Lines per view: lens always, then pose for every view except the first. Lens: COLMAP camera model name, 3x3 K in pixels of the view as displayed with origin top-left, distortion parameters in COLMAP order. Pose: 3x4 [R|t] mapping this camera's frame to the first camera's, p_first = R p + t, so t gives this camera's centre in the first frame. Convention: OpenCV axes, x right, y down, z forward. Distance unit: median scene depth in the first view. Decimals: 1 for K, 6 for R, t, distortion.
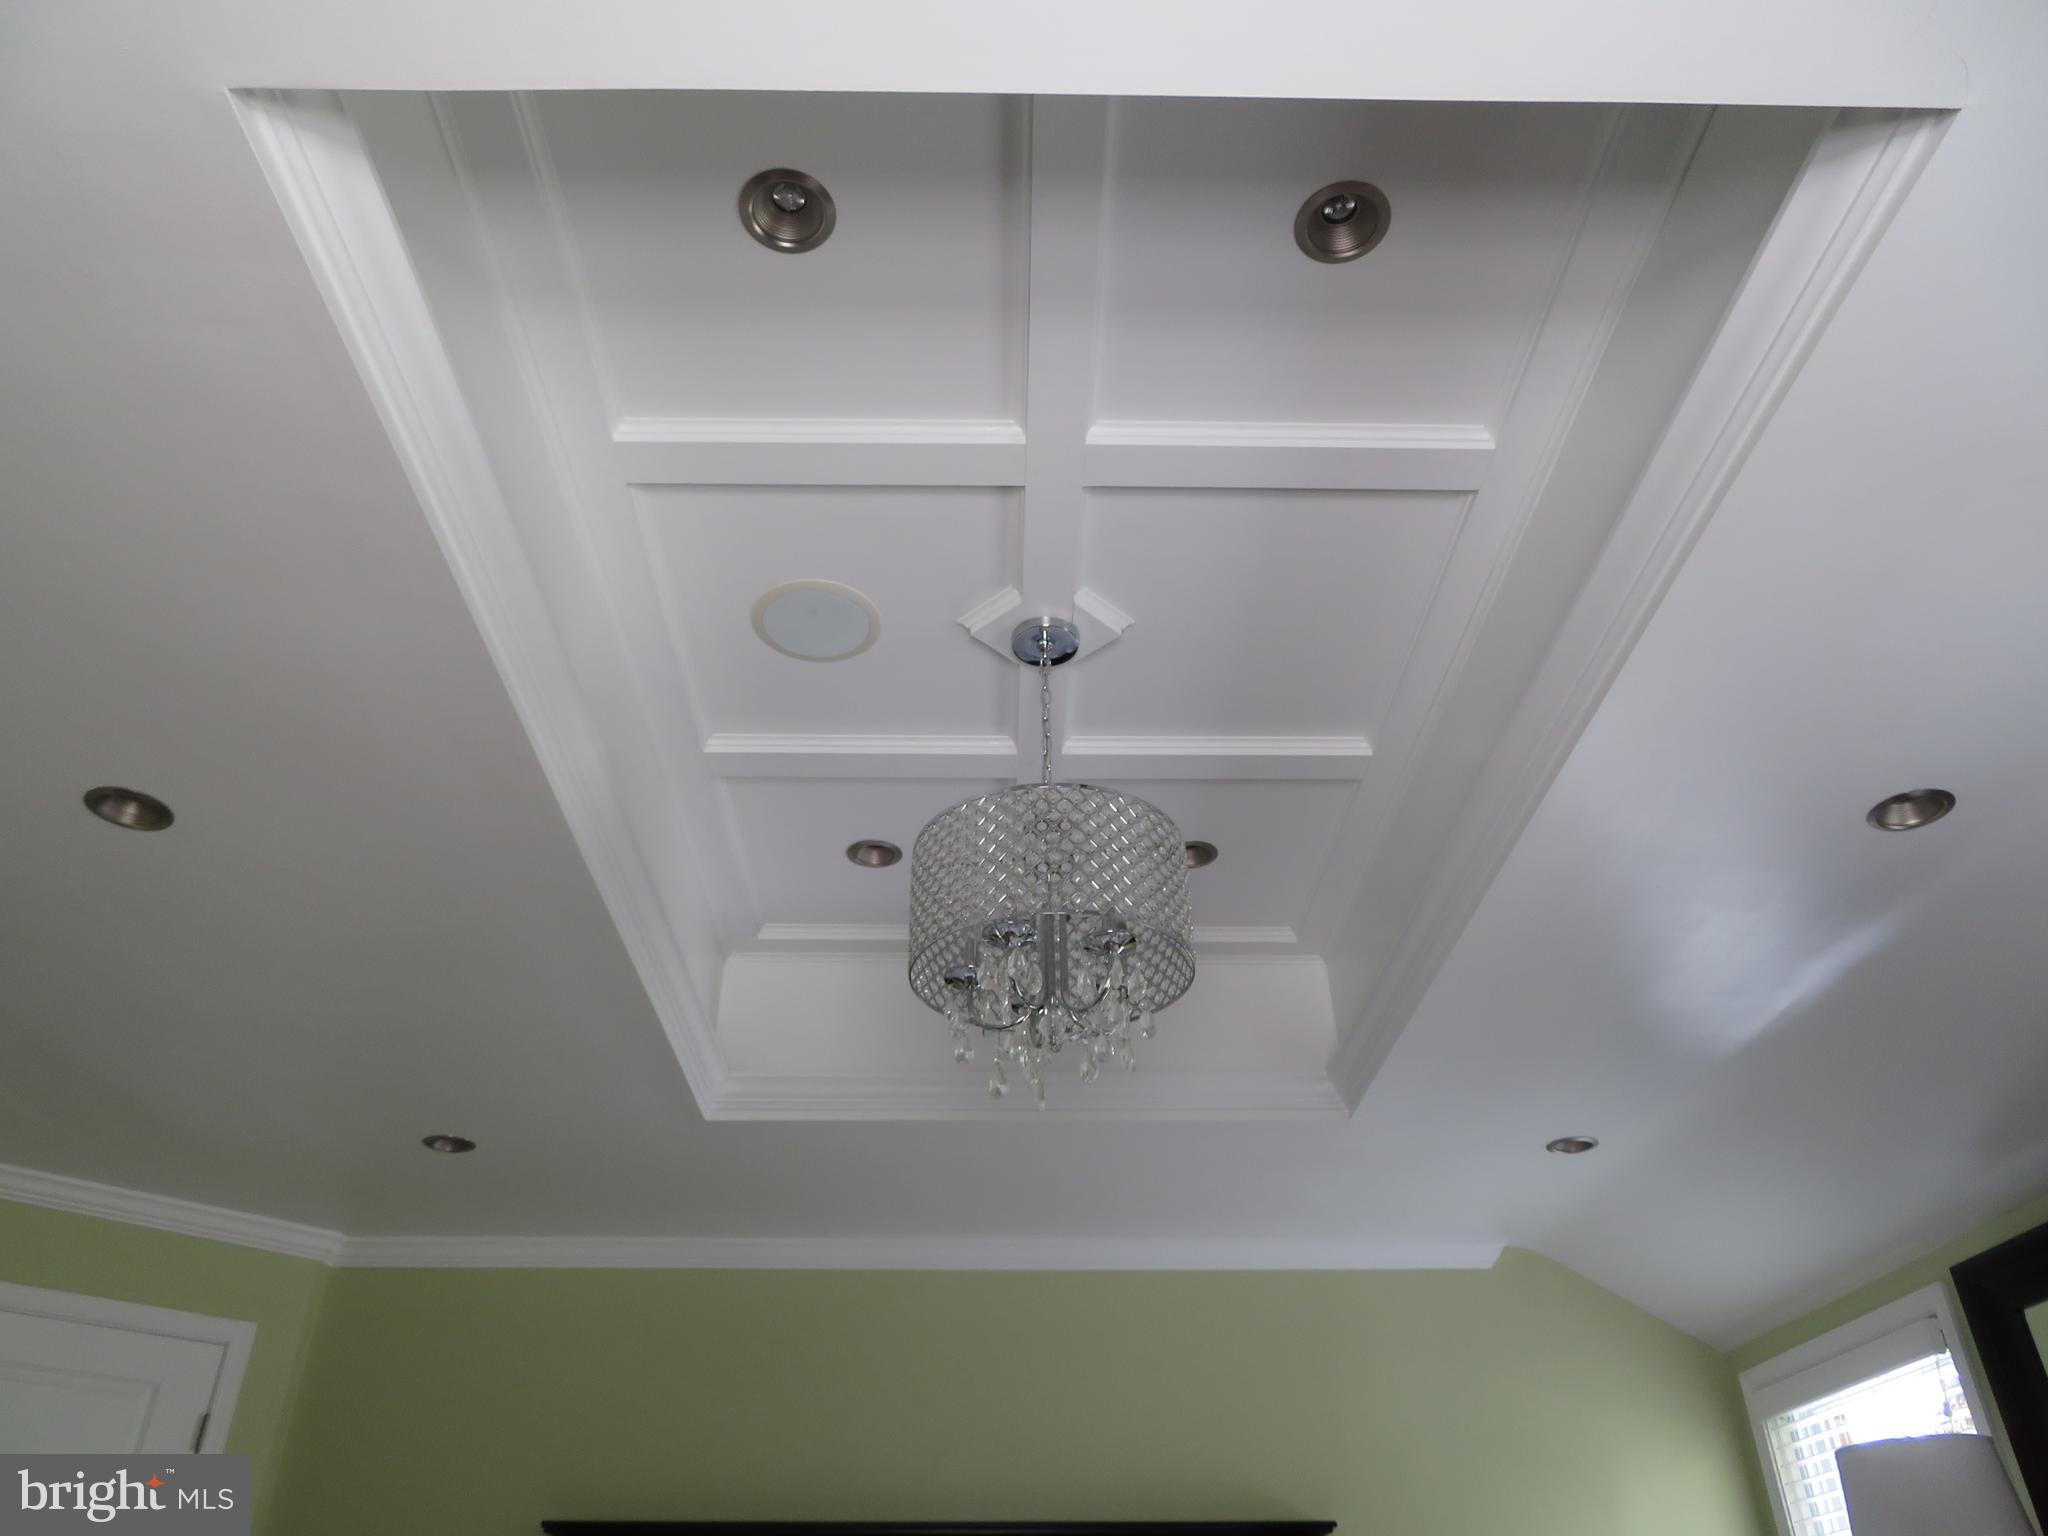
lens RADIAL K [[1461.2, 0, 1024.0], [0, 1461.2, 768.0], [0, 0, 1]] dist [-0.006060, -0.005738]
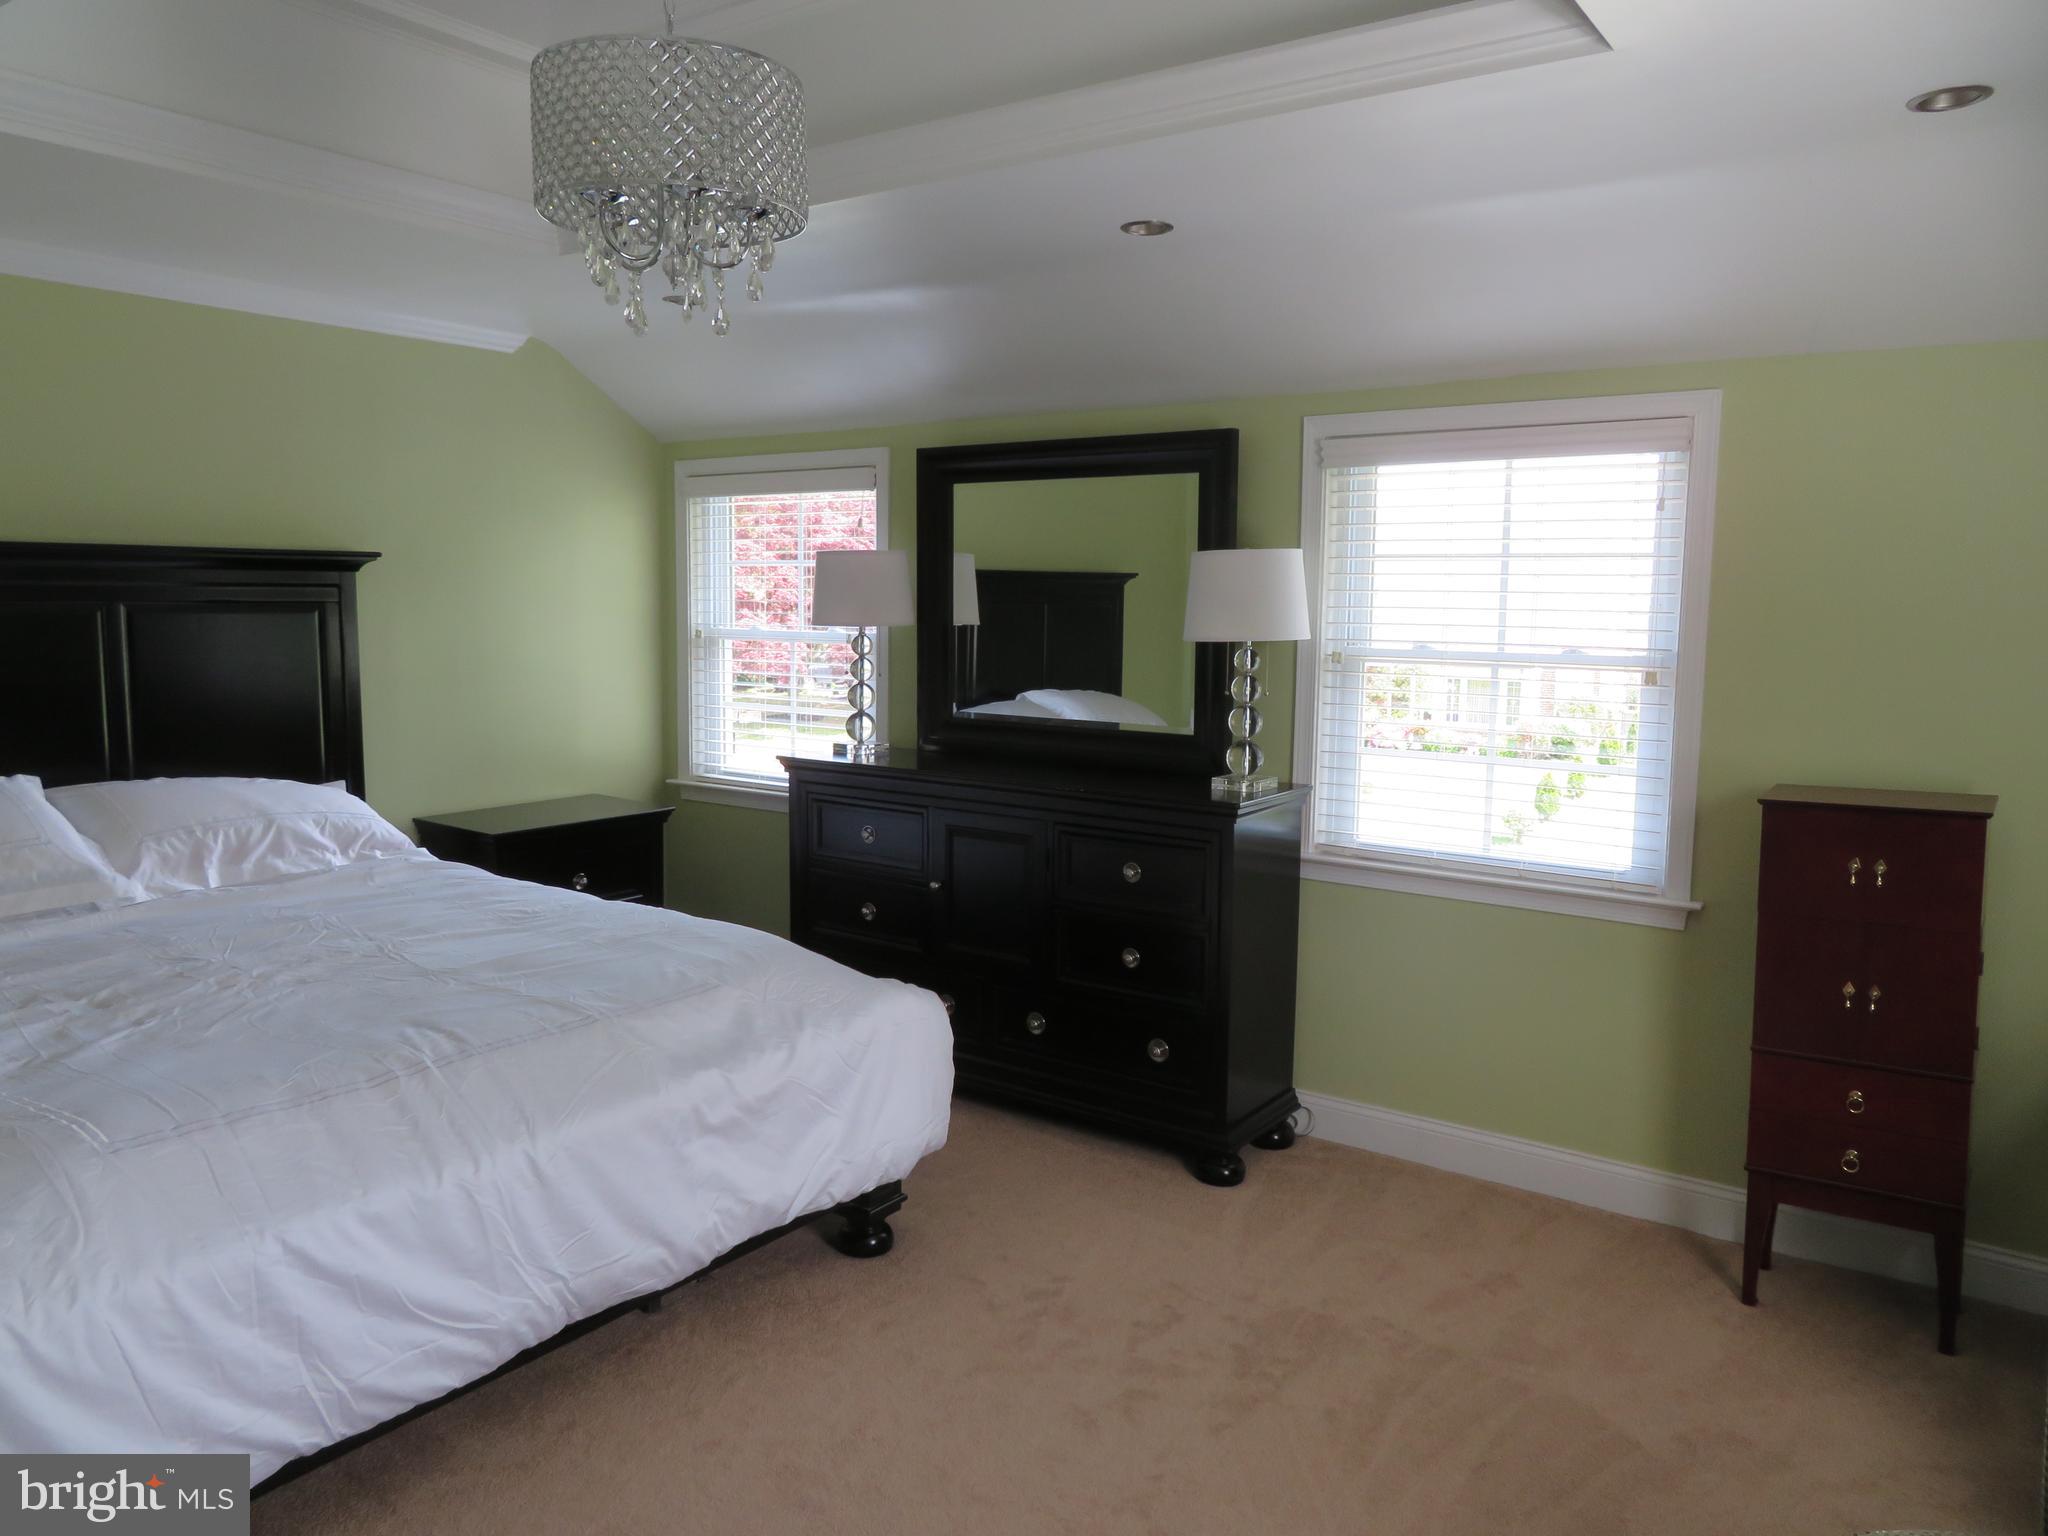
lens RADIAL K [[1461.2, 0, 1024.0], [0, 1461.2, 768.0], [0, 0, 1]] dist [-0.006060, -0.005738]
pose [[0.600923, -0.081957, 0.795094, -0.402046], [-0.454207, 0.783505, 0.424047, -0.067990], [-0.657714, -0.615957, 0.433600, 0.064977]]
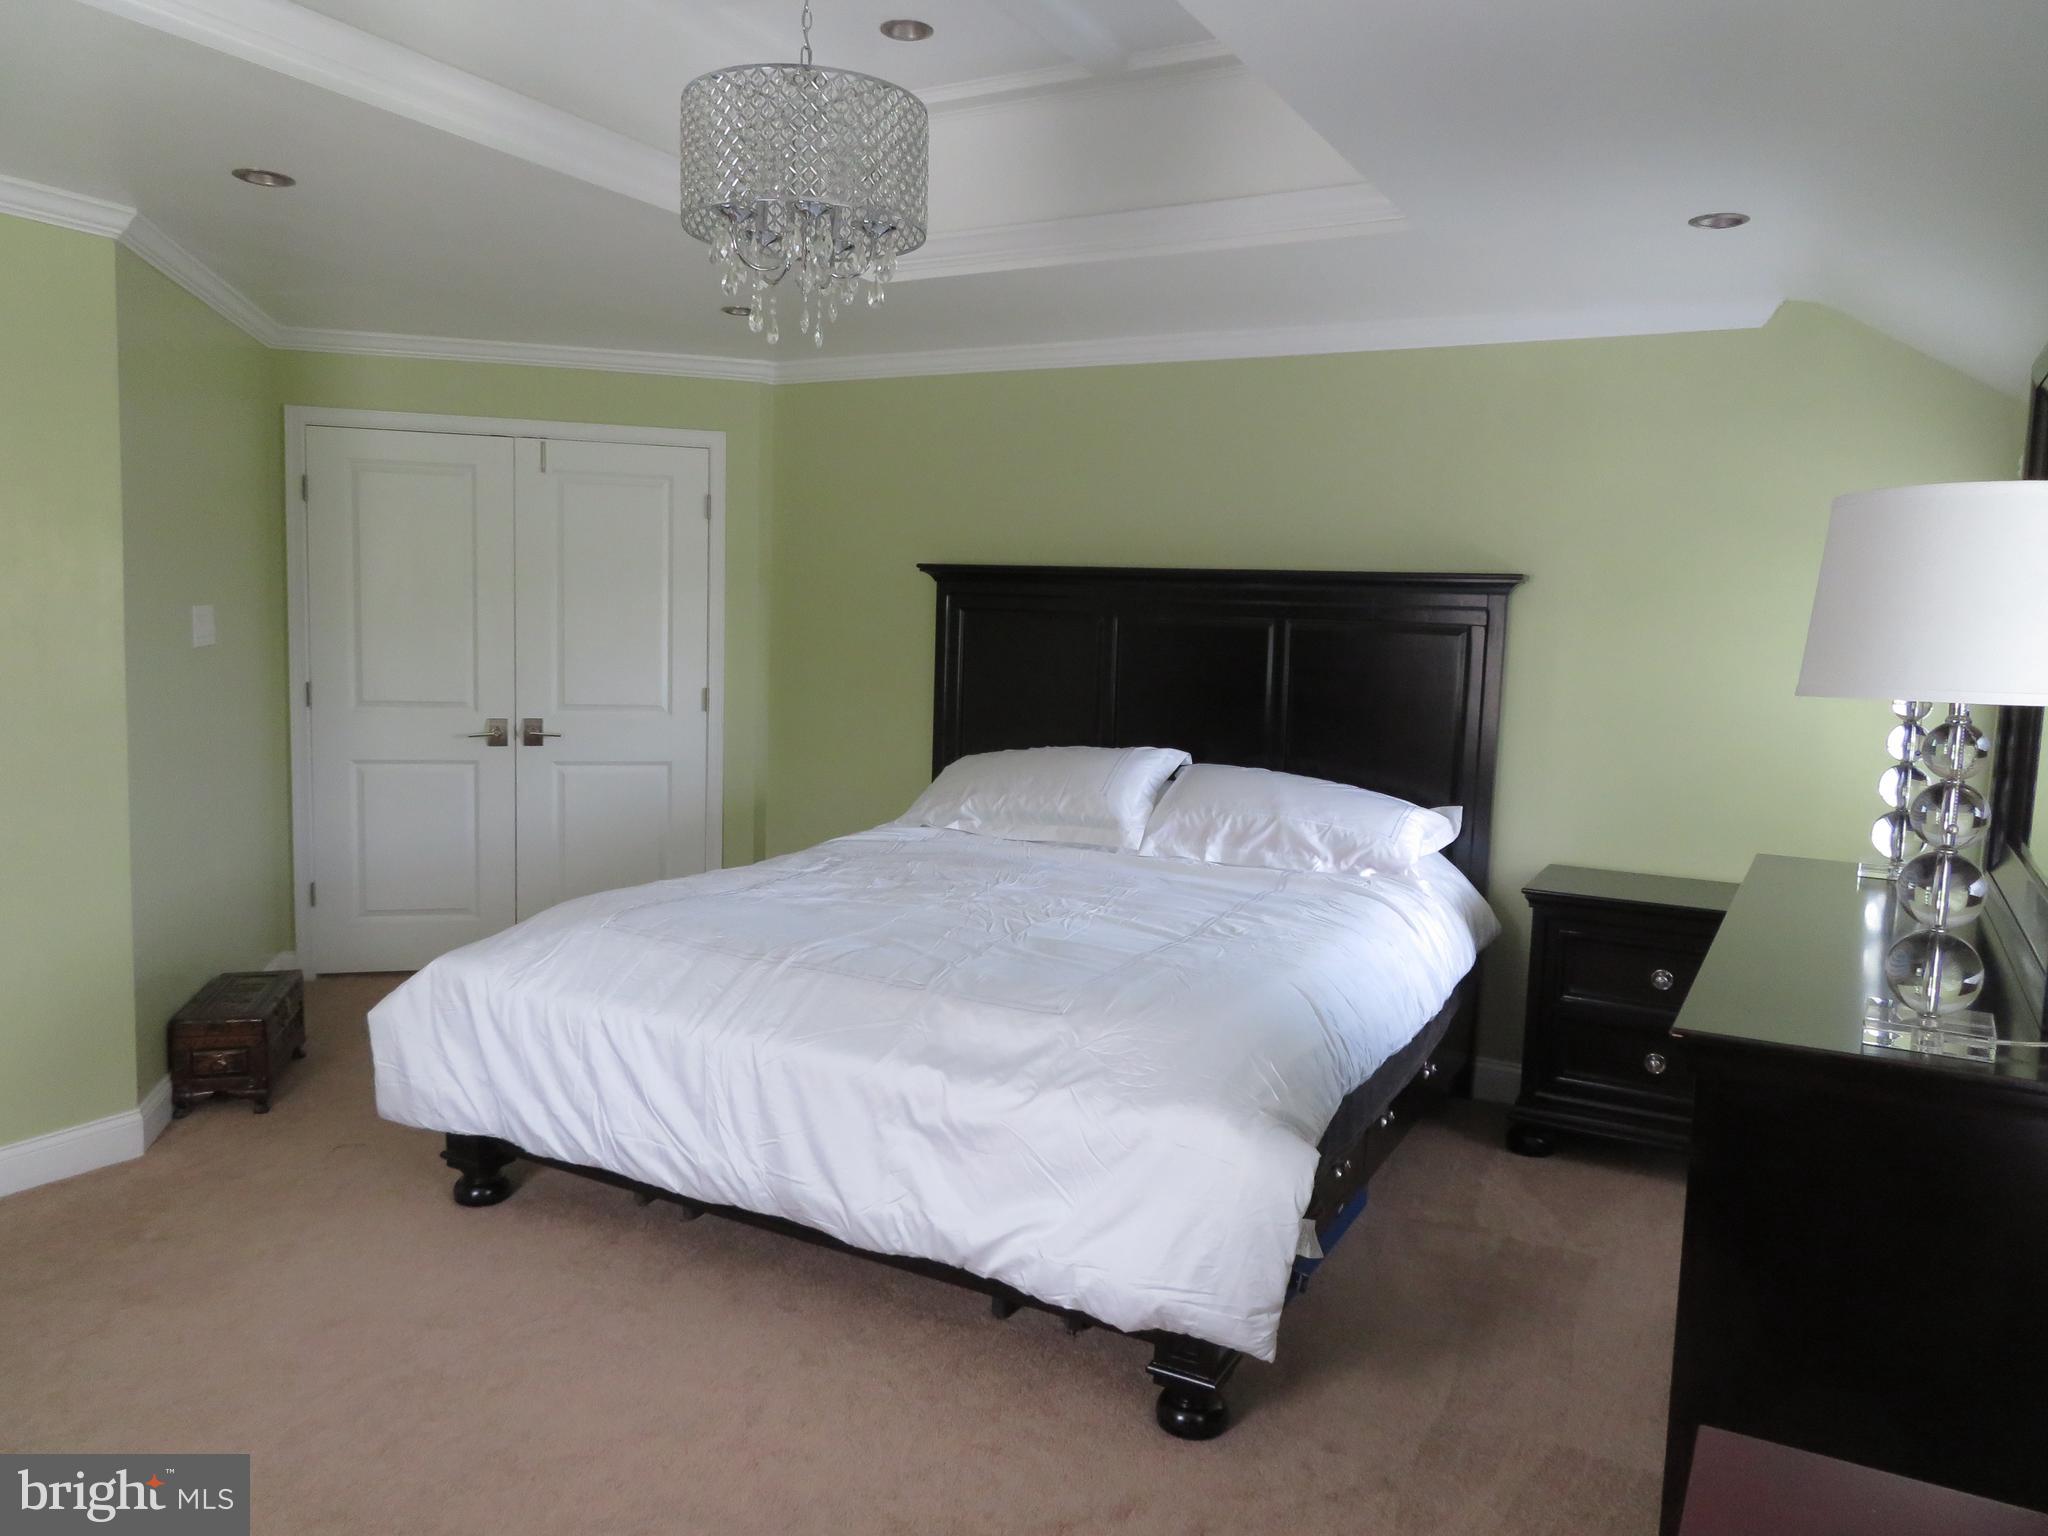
lens RADIAL K [[1461.2, 0, 1024.0], [0, 1461.2, 768.0], [0, 0, 1]] dist [-0.006060, -0.005738]
pose [[0.855355, 0.089860, -0.510190, 0.464544], [0.251225, 0.789331, 0.560216, -0.072861], [0.453050, -0.607356, 0.652583, 0.035850]]
